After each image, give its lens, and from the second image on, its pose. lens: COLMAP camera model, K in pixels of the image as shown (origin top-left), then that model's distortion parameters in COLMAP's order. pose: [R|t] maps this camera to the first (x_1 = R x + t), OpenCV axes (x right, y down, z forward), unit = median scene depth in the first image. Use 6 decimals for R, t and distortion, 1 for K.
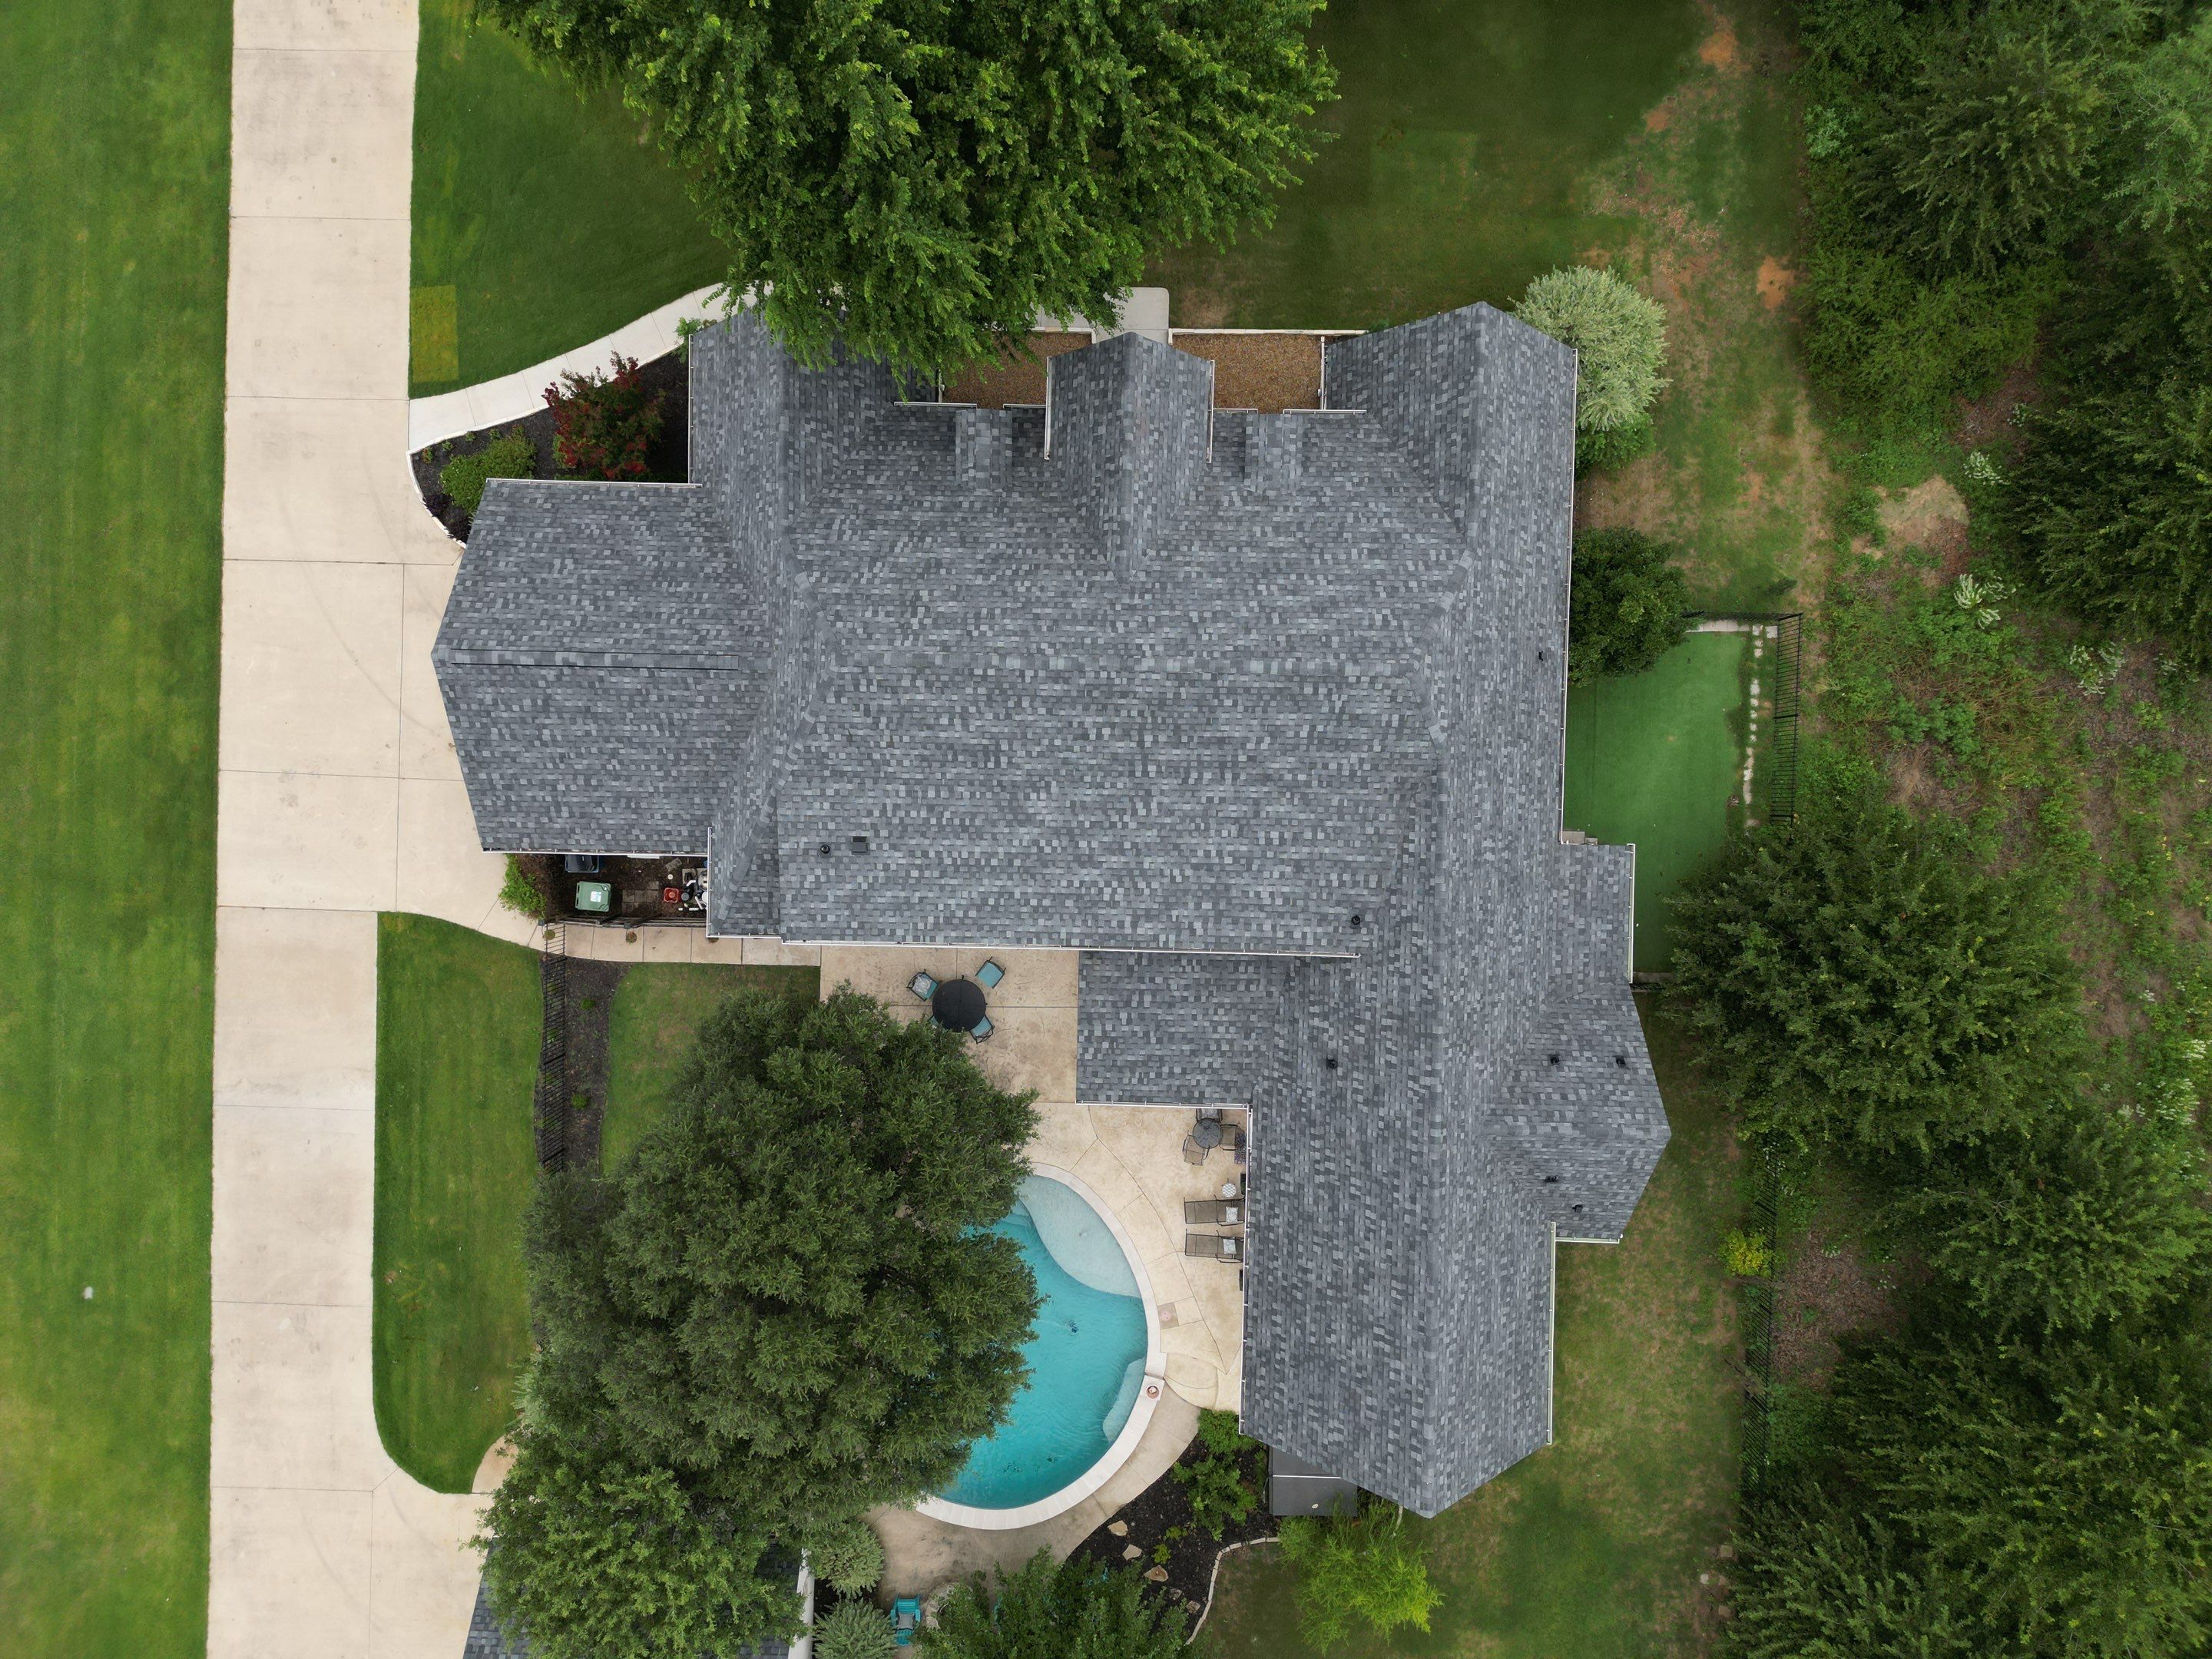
lens RADIAL K [[1538.7, 0, 1102.3], [0, 1538.7, 823.0], [0, 0, 1]] dist [0.087339, -0.092013]
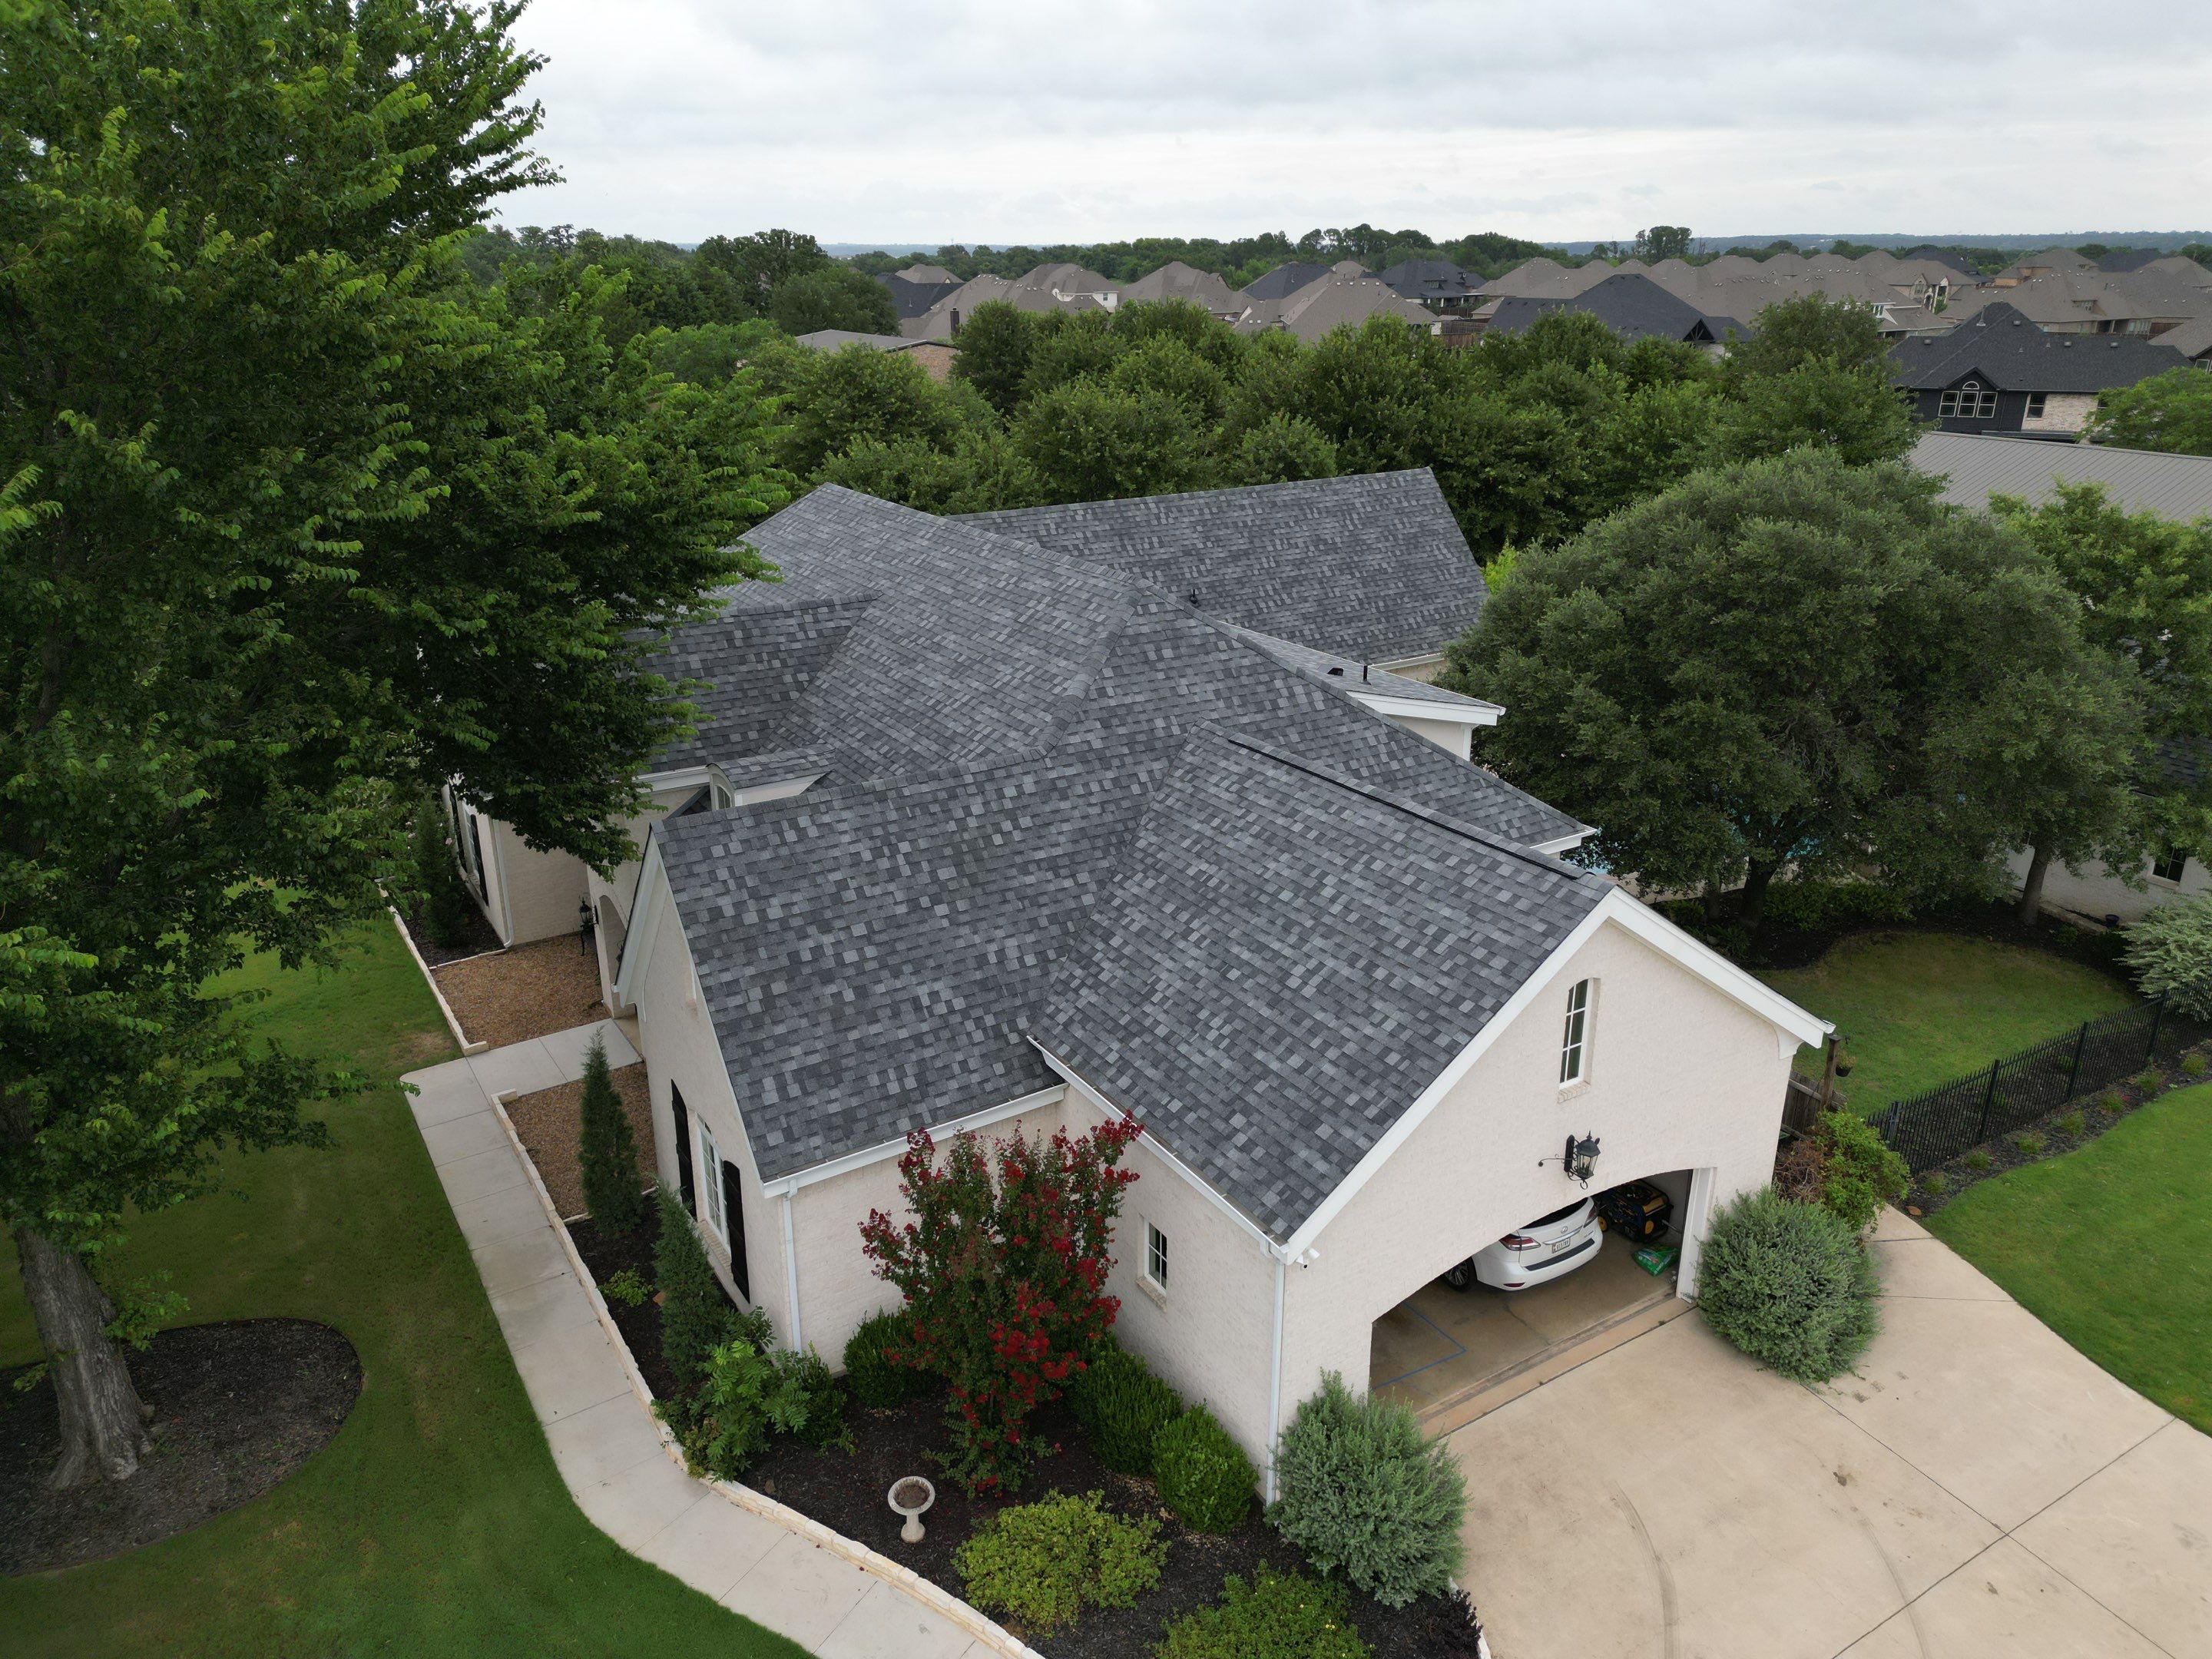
lens RADIAL K [[1538.7, 0, 1102.3], [0, 1538.7, 823.0], [0, 0, 1]] dist [0.087339, -0.092013]
pose [[-0.549485, -0.275981, 0.788607, -0.709172], [0.835041, -0.212823, 0.507359, -0.476423], [0.027812, 0.937305, 0.347398, 0.798479]]
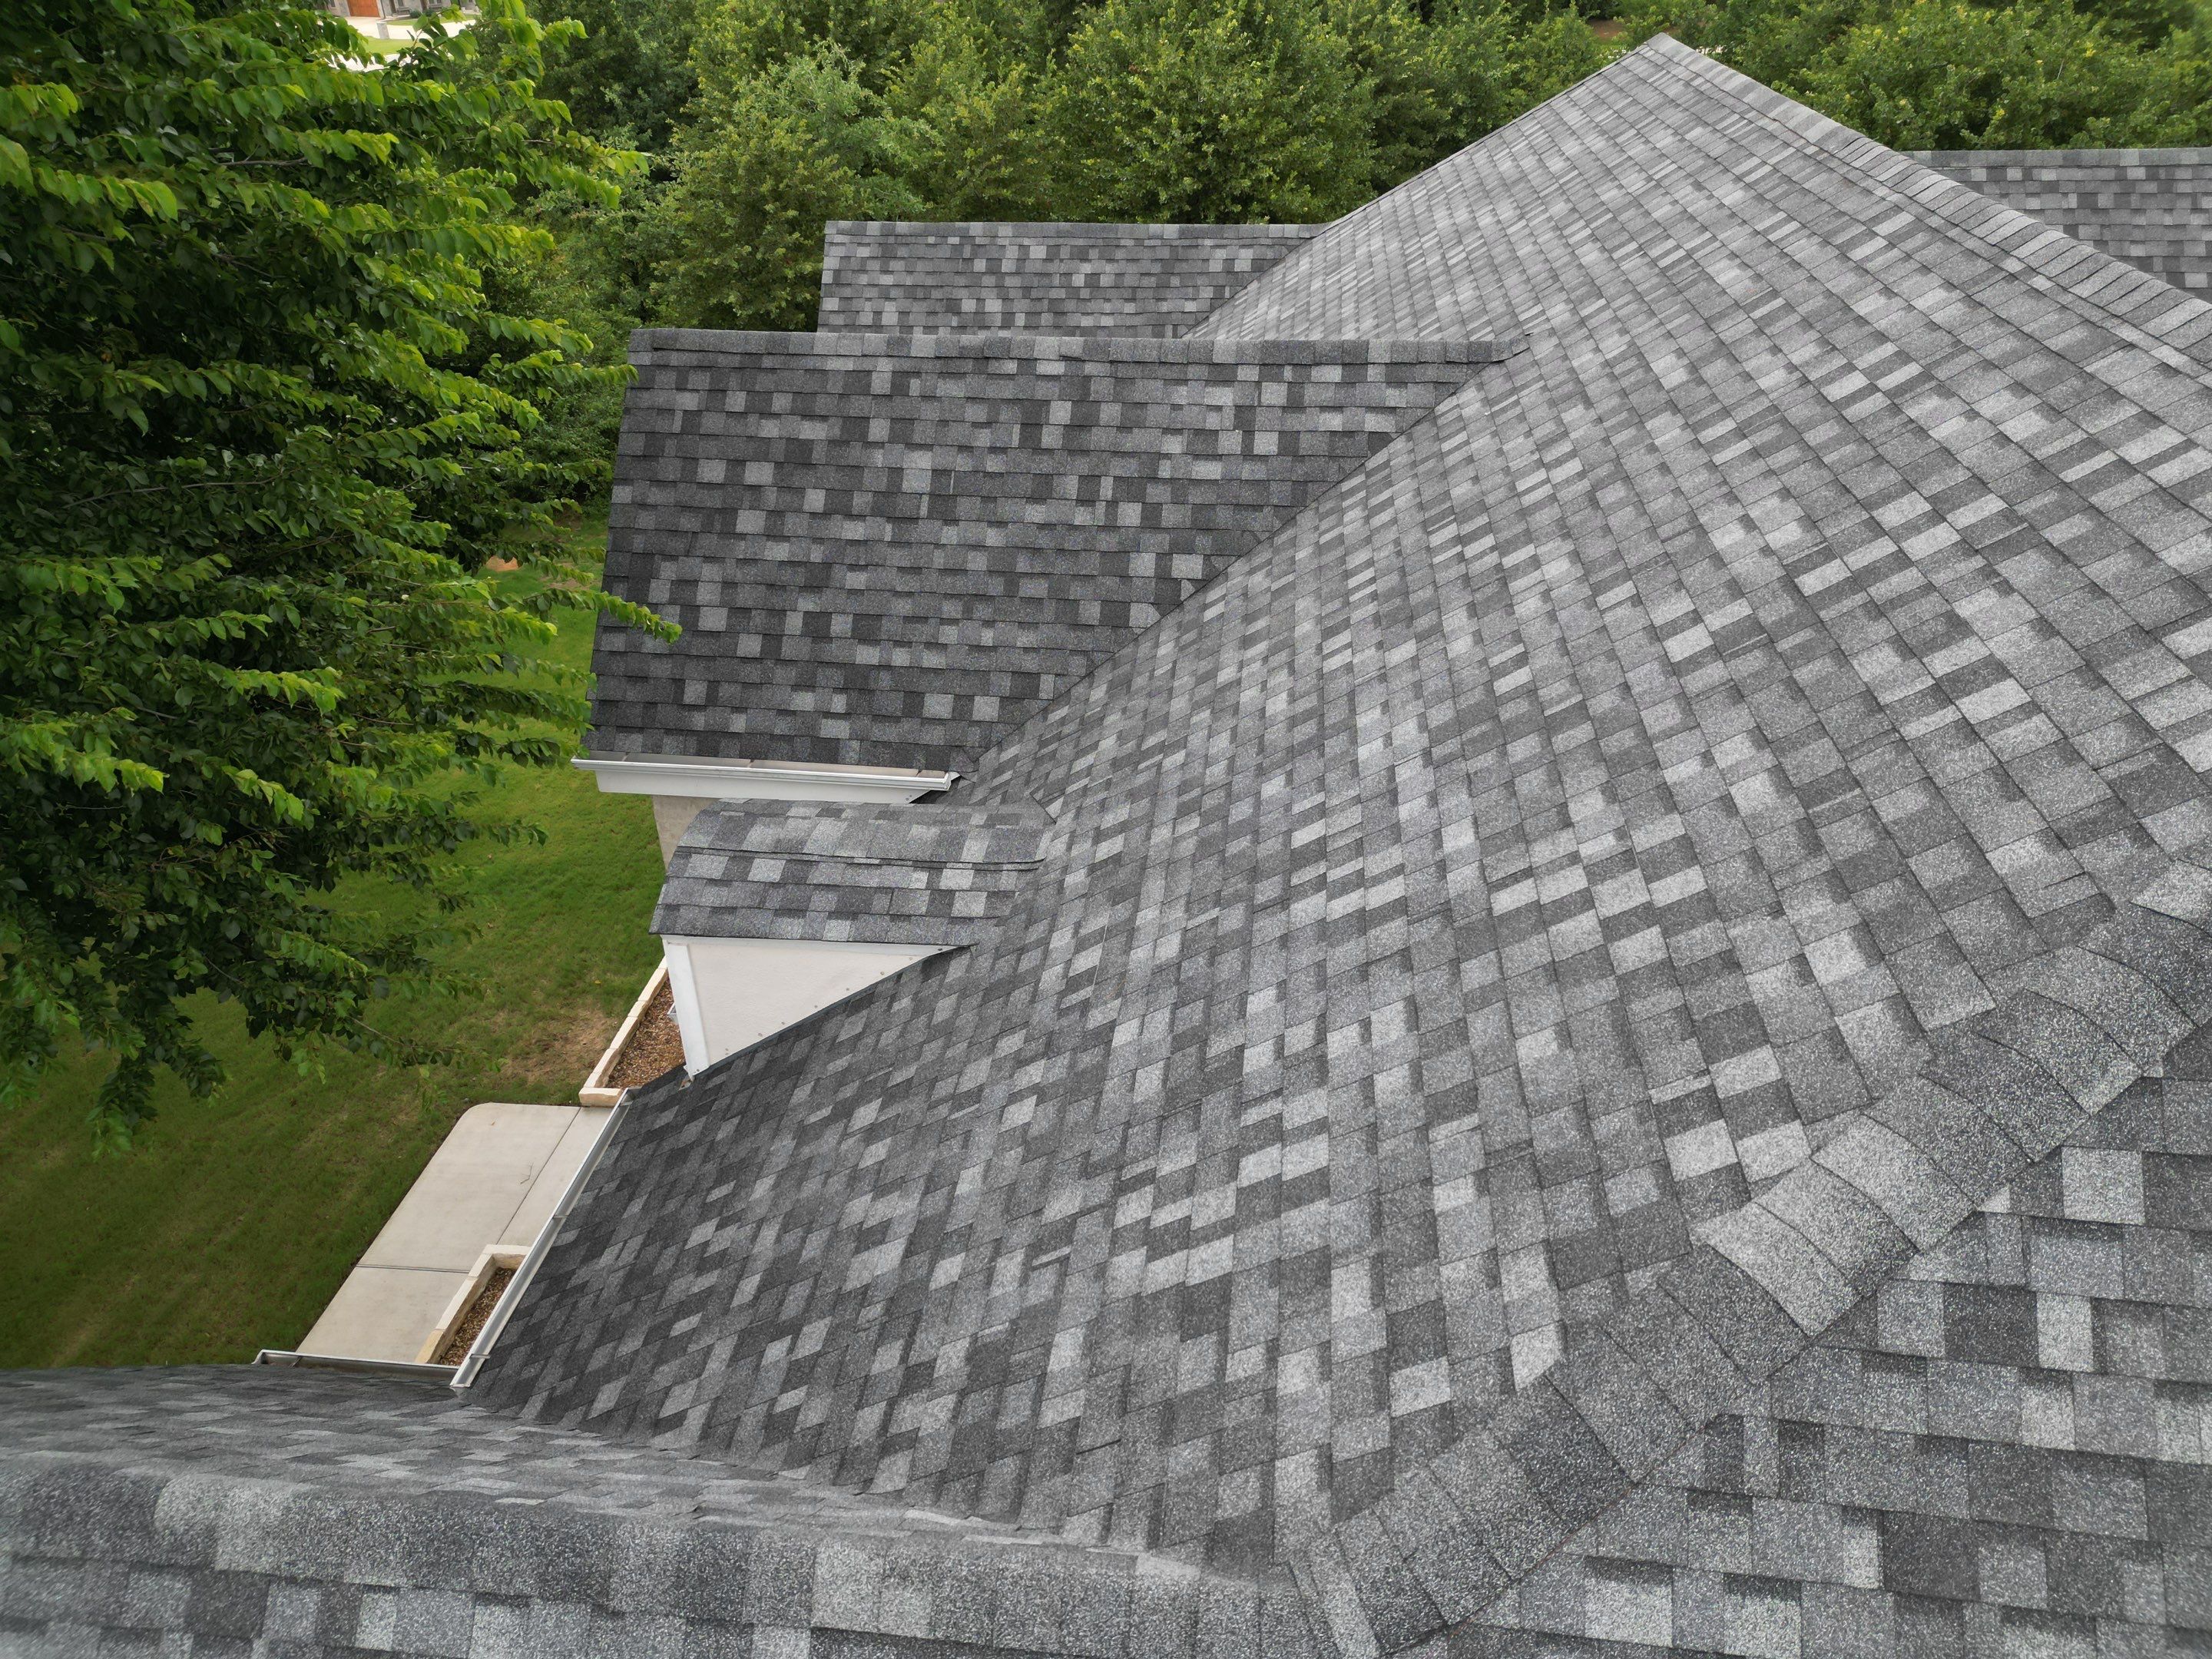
lens RADIAL K [[1538.7, 0, 1102.3], [0, 1538.7, 823.0], [0, 0, 1]] dist [0.087339, -0.092013]
pose [[0.103699, -0.504573, 0.857119, -0.262241], [0.993711, 0.015955, -0.110832, -0.184522], [0.042247, 0.863222, 0.503054, 0.894656]]
